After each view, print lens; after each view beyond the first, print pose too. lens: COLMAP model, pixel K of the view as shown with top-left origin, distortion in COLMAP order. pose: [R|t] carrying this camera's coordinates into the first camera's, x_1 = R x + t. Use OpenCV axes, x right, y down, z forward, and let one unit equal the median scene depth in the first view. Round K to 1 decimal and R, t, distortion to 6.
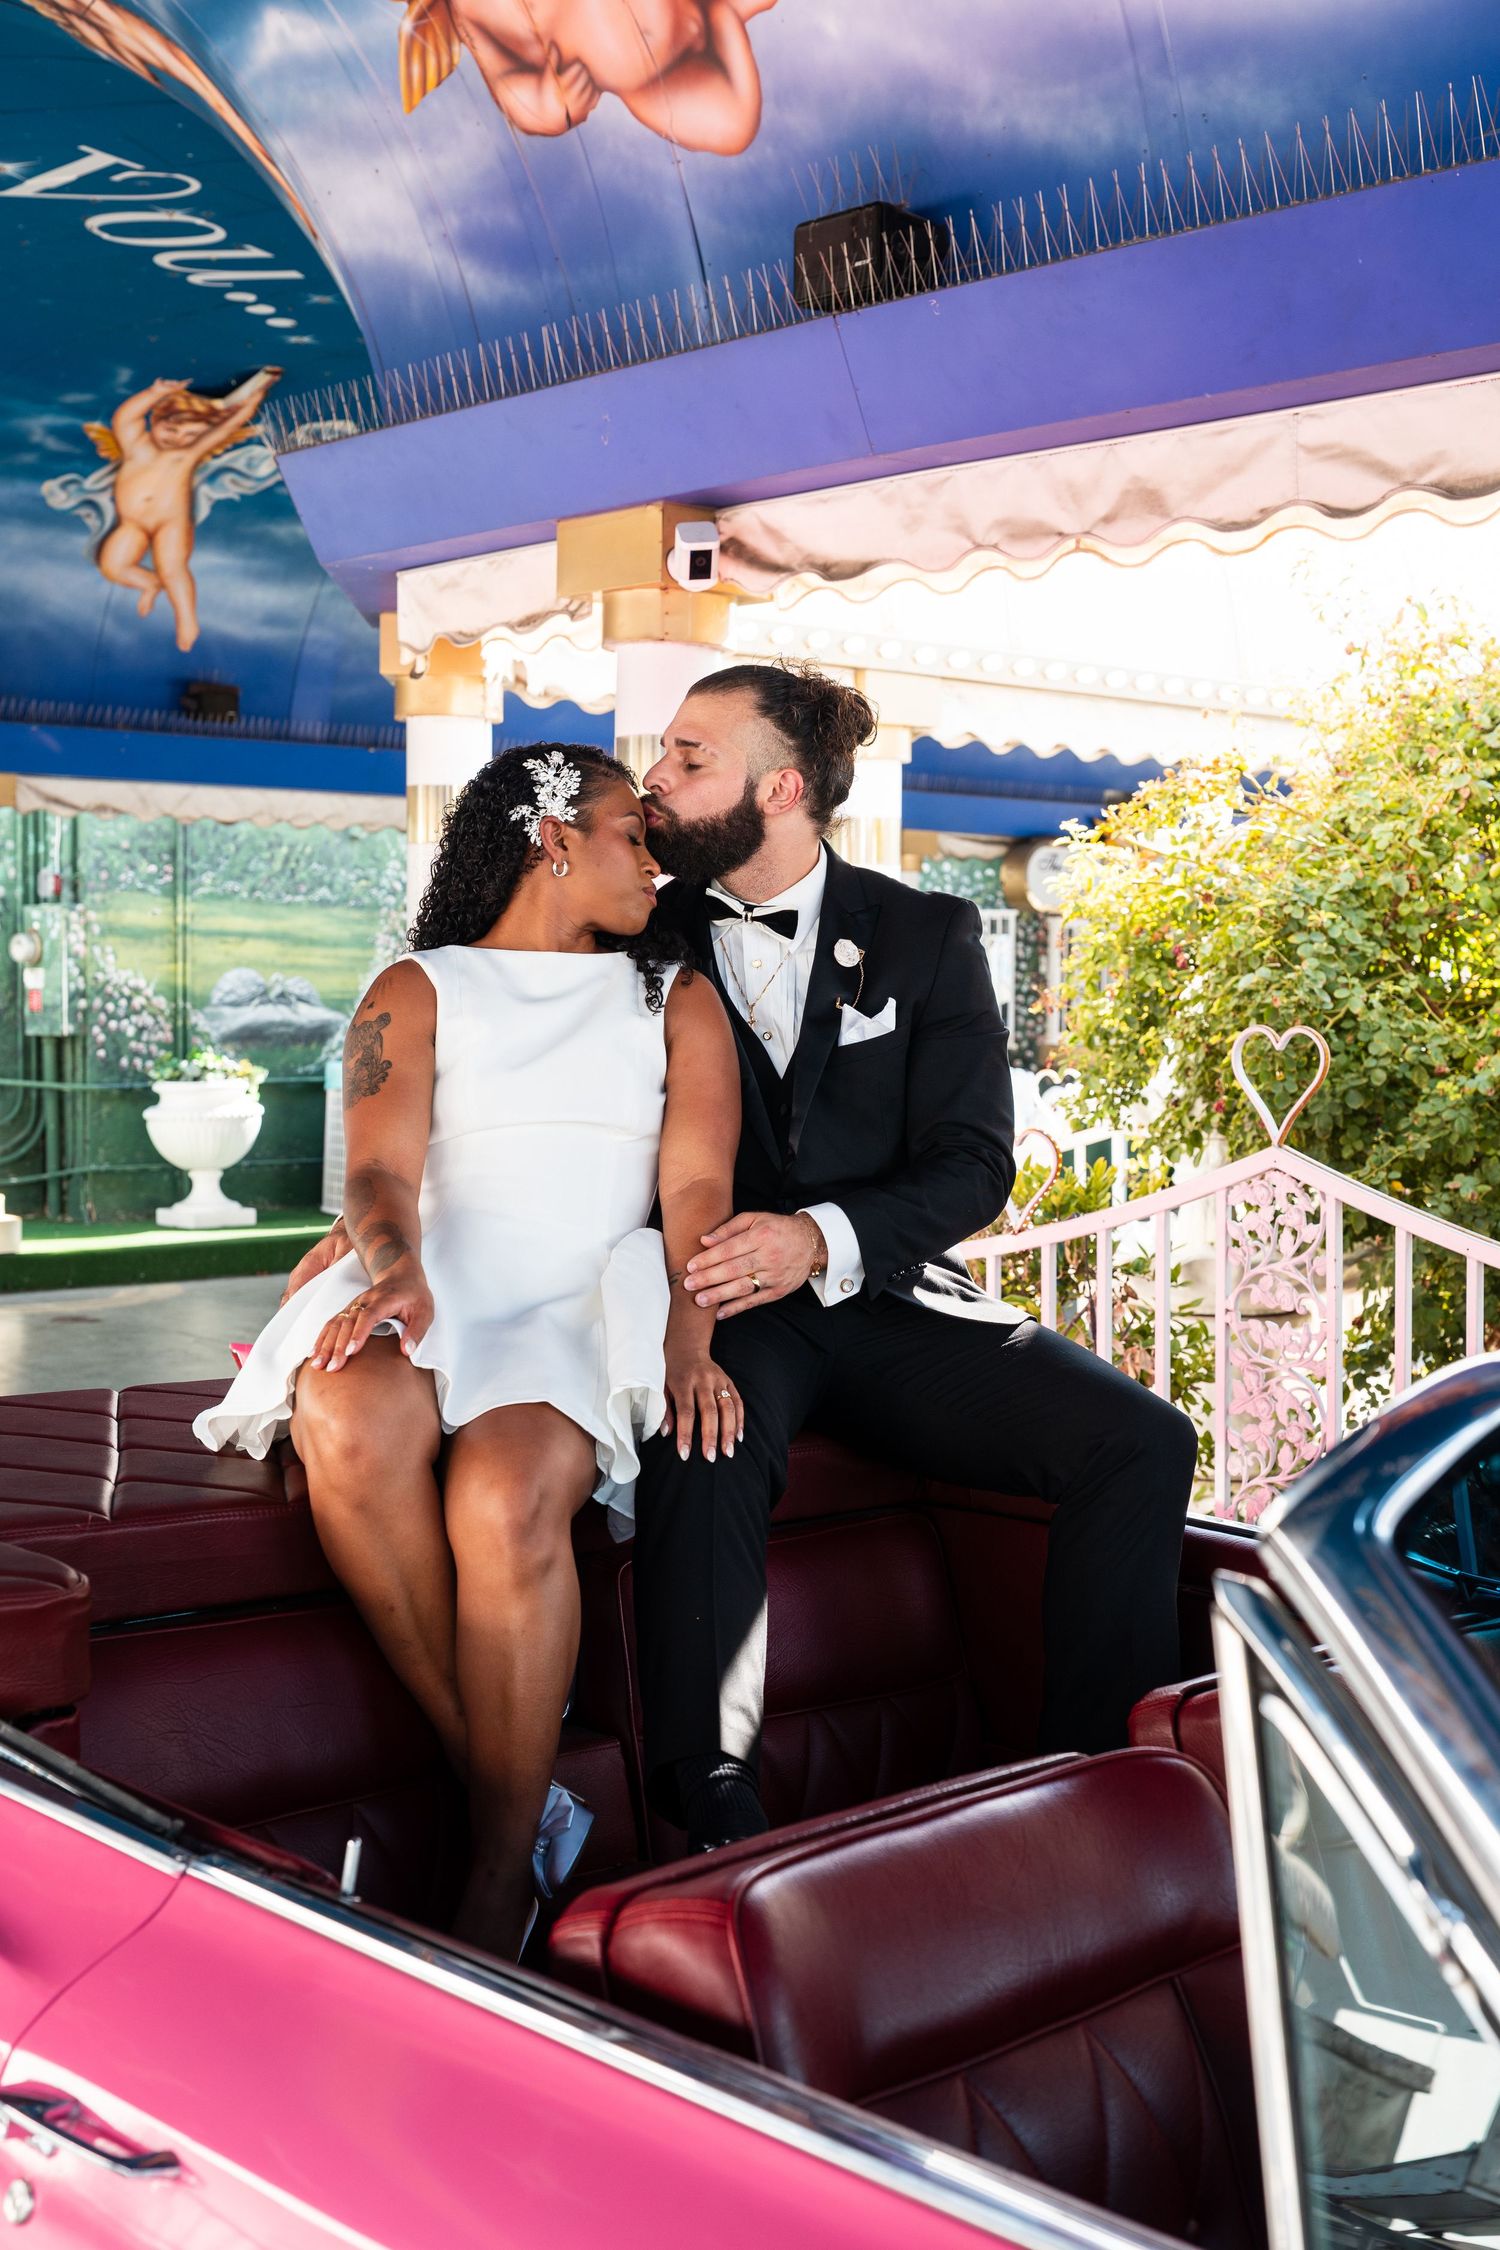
lens RADIAL K [[2685.8, 0, 743.1], [0, 2685.8, 1136.9], [0, 0, 1]] dist [0.015687, 0.000000]
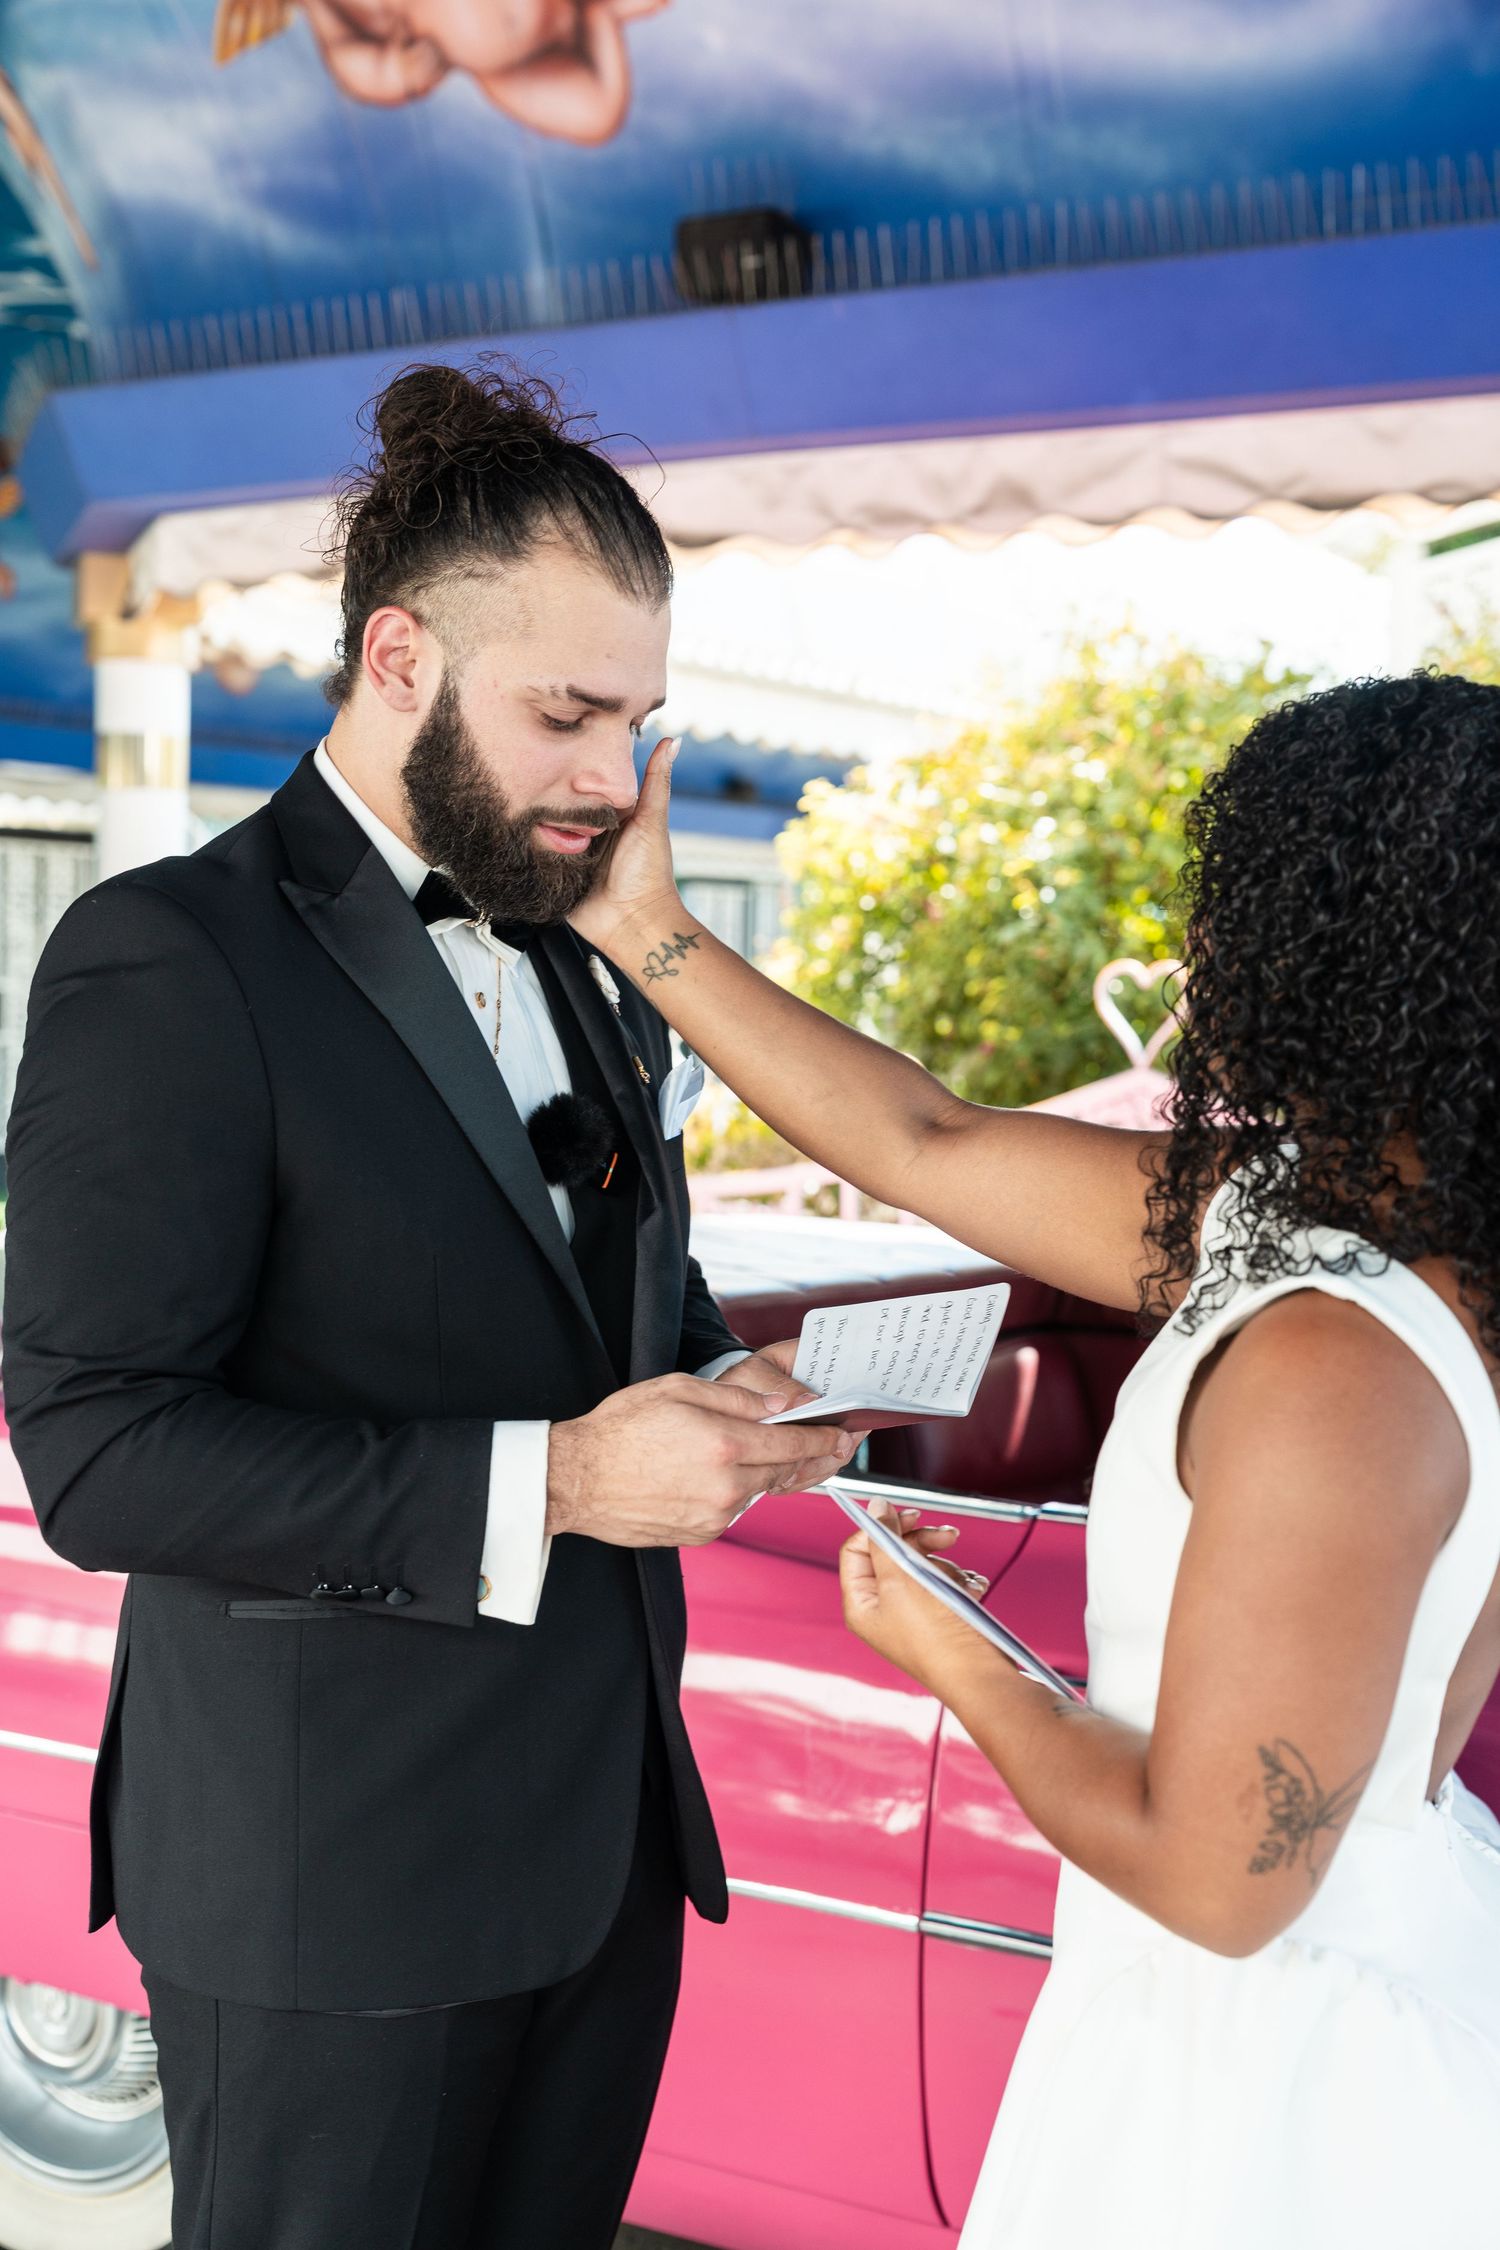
lens RADIAL K [[2934.6, 0, 739.2], [0, 2934.6, 1128.1], [0, 0, 1]] dist [0.025629, 0.000000]
pose [[0.962569, -0.001389, 0.271033, -0.223888], [0.003352, 0.999971, -0.006779, 0.026507], [-0.271016, 0.007434, 0.962546, -0.111446]]
